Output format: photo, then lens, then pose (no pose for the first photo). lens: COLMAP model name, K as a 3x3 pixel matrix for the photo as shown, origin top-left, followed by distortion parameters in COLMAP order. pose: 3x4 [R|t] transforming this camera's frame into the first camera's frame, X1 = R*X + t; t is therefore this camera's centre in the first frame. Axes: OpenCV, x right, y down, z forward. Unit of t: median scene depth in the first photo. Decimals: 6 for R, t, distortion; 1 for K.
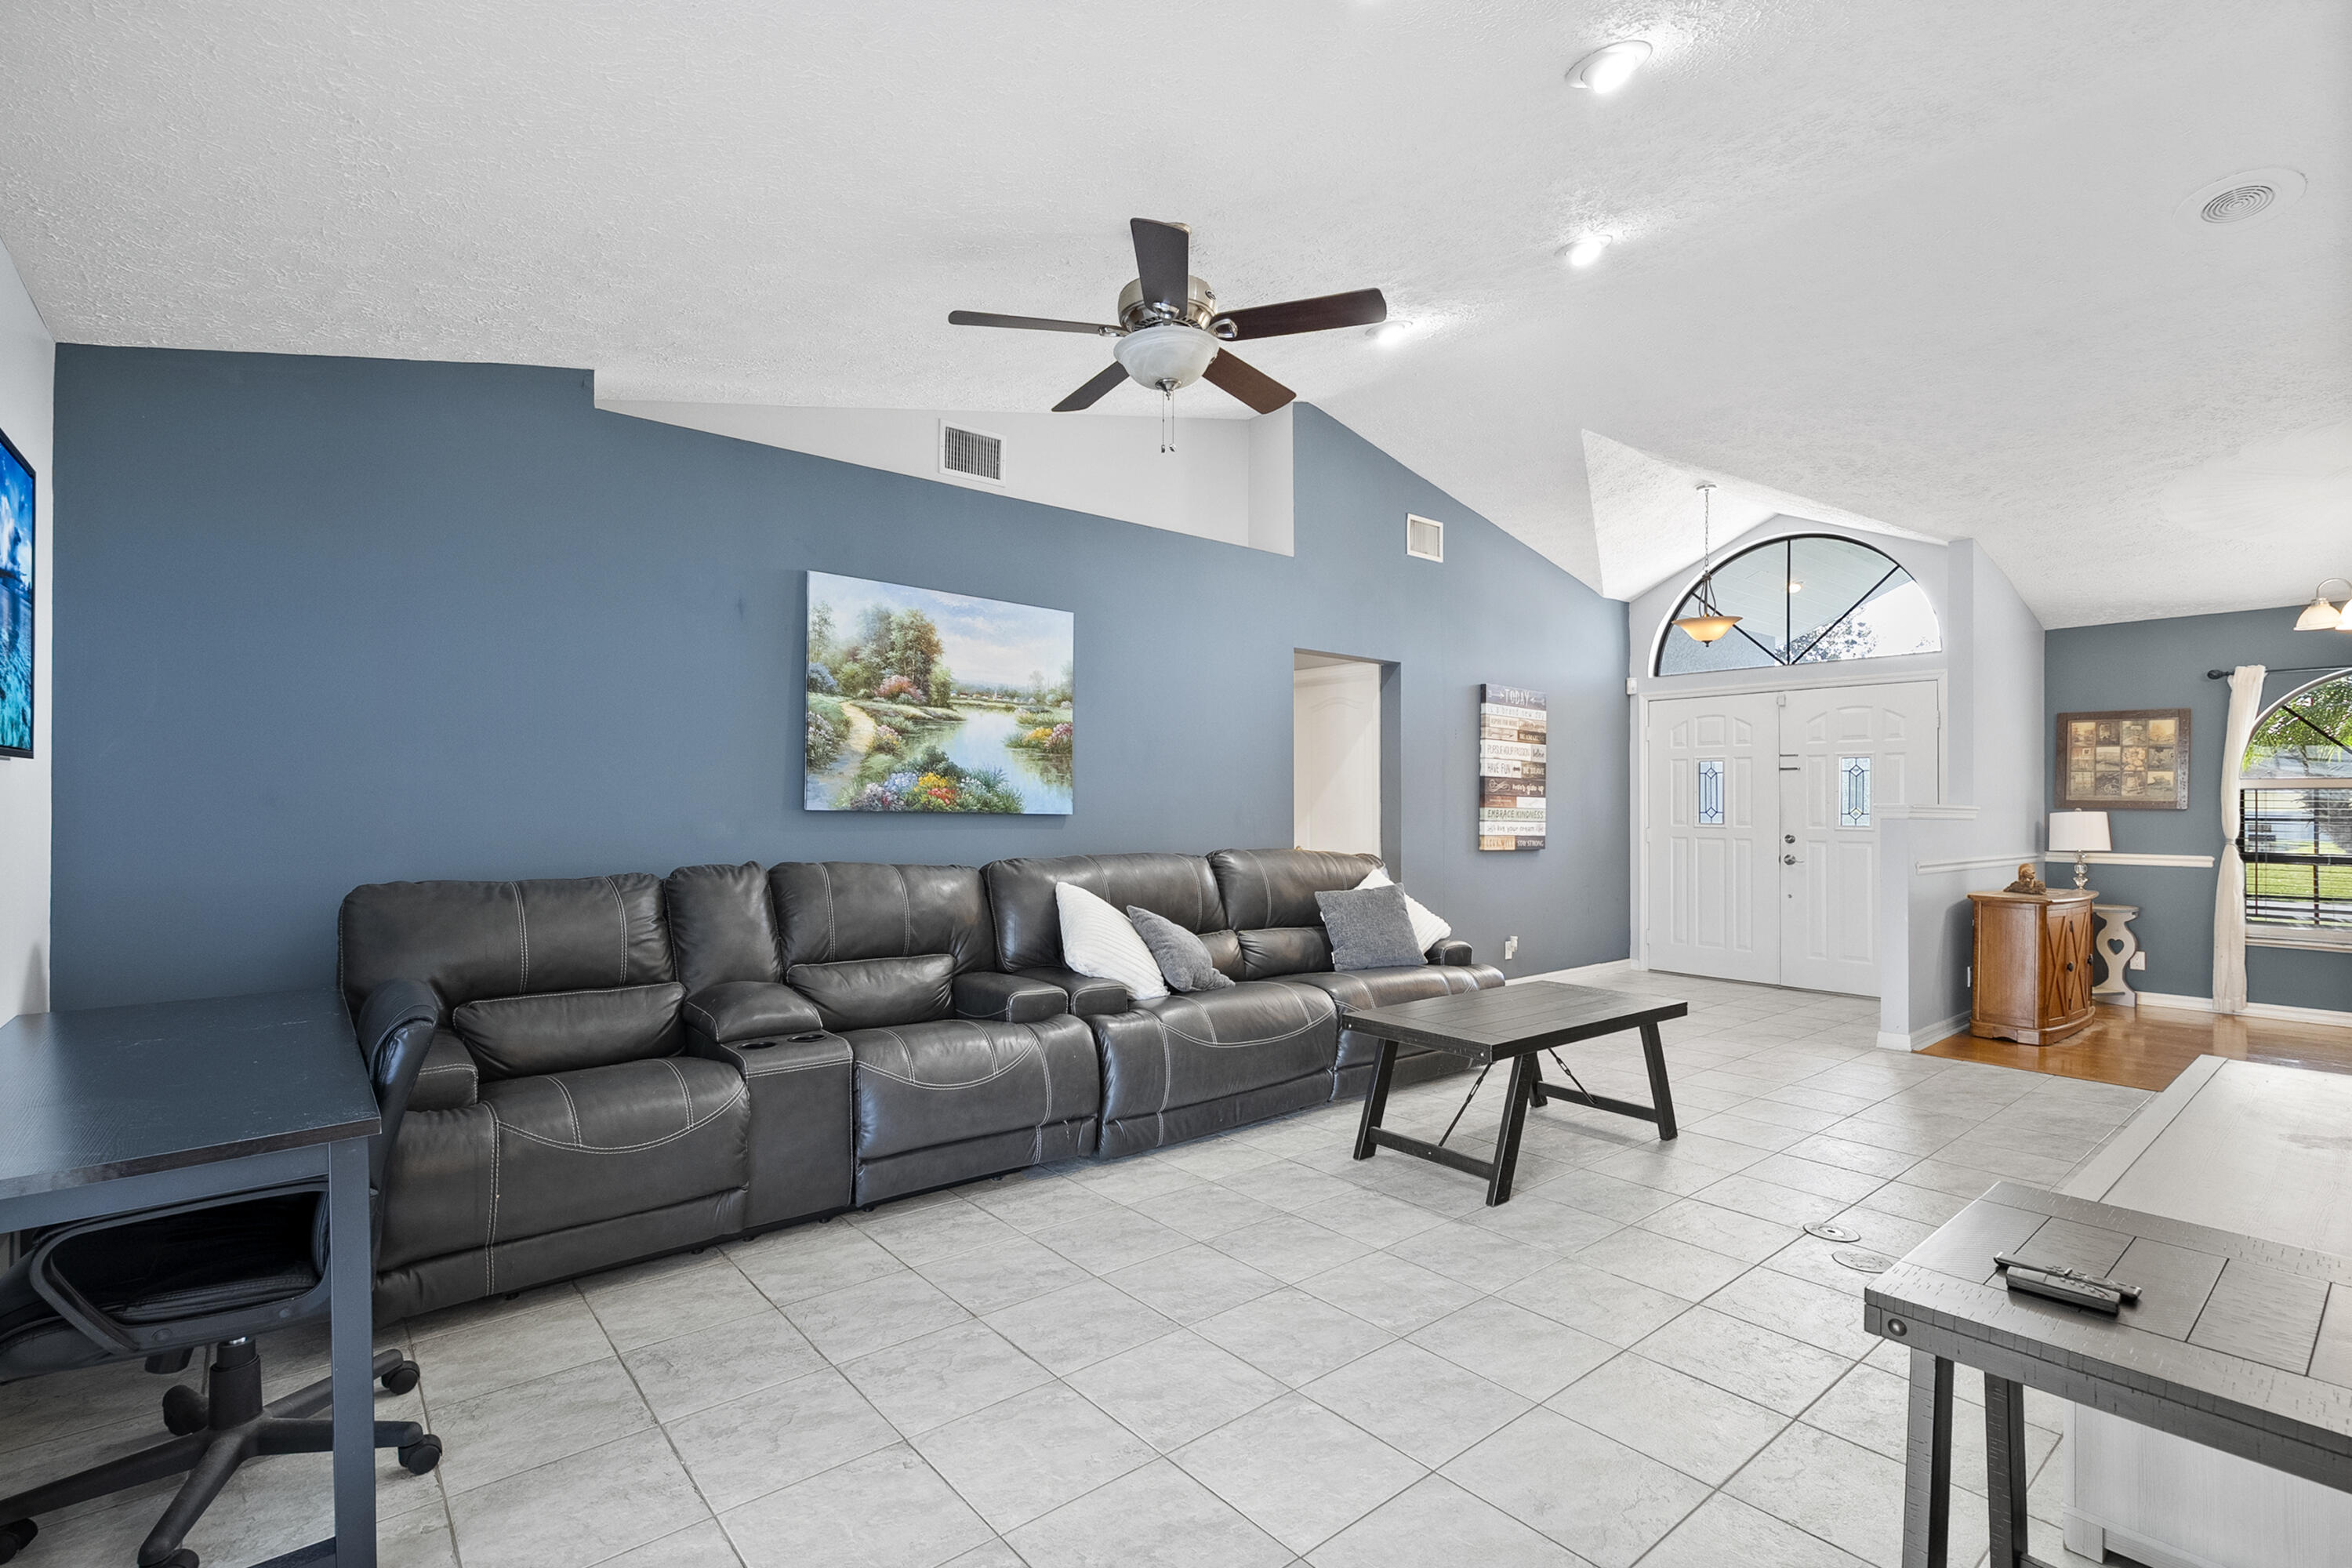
lens RADIAL K [[1075.7, 0, 1168.2], [0, 1075.7, 800.9], [0, 0, 1]] dist [-0.005751, 0.000720]
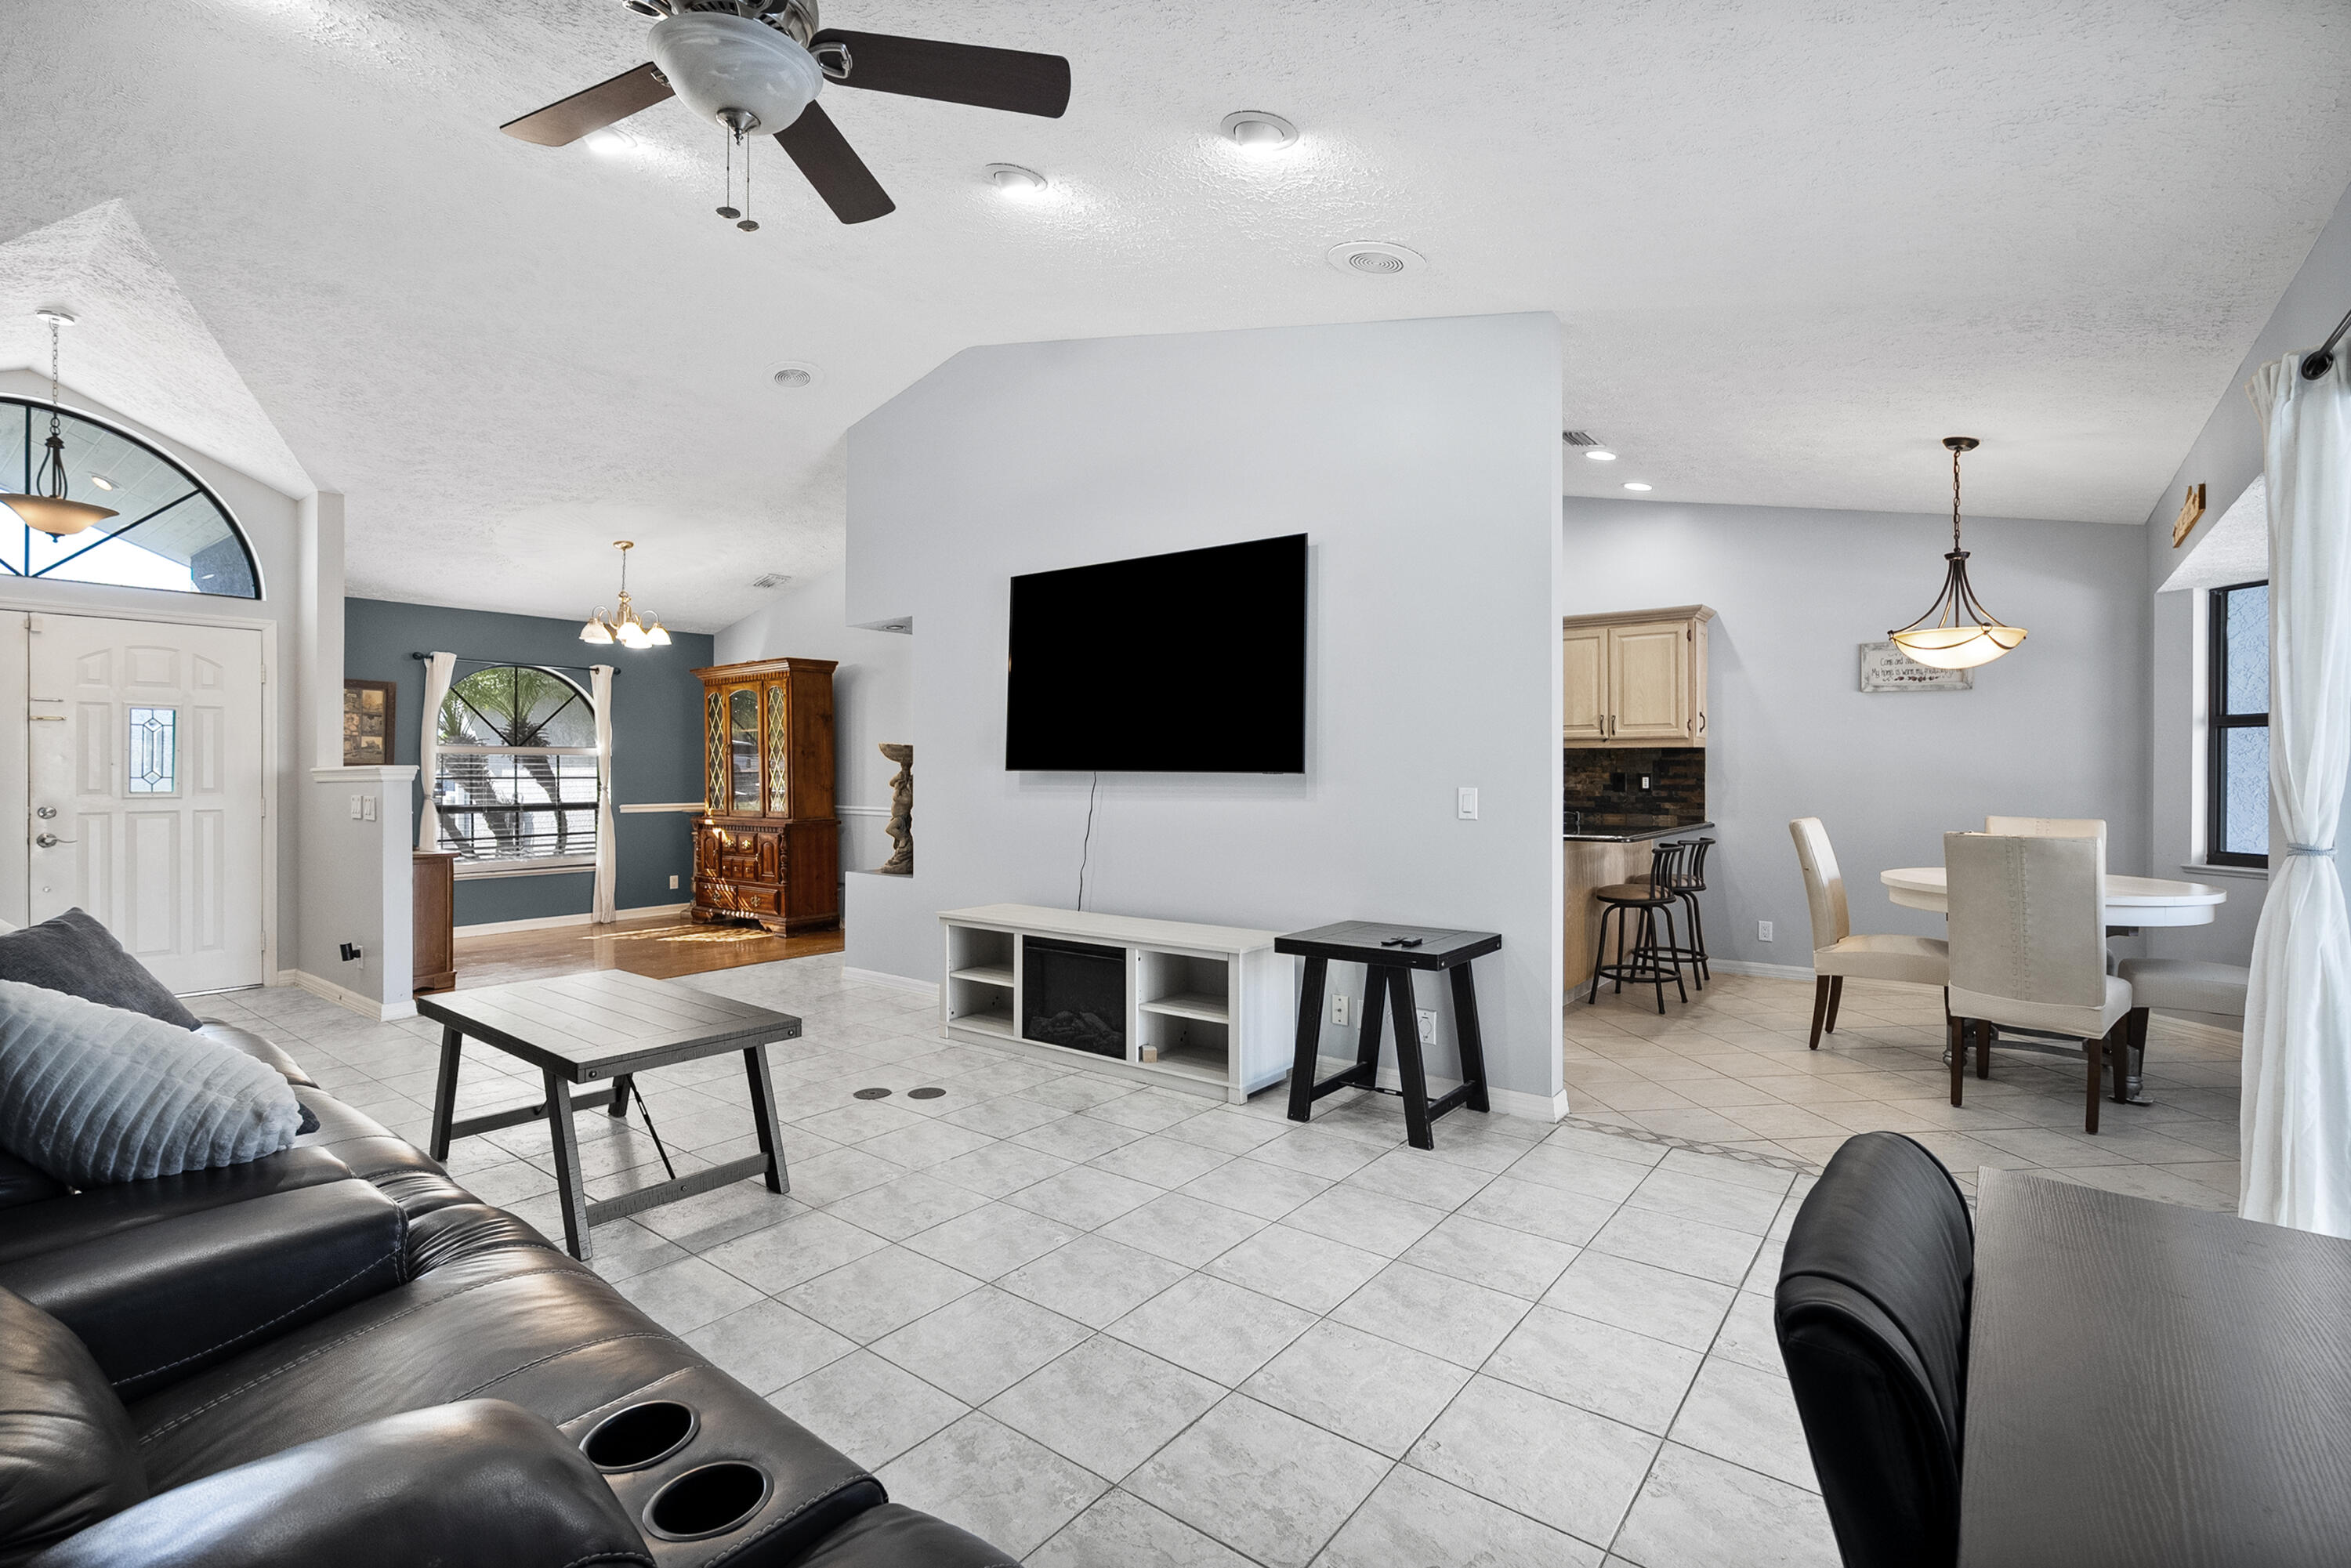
lens RADIAL K [[1075.2, 0, 1170.3], [0, 1075.2, 771.9], [0, 0, 1]] dist [-0.005751, 0.000720]
pose [[-0.222479, -0.003496, 0.974931, -0.763581], [-0.003590, 0.999990, 0.002767, 0.006942], [-0.974931, -0.002885, -0.222489, 0.980312]]
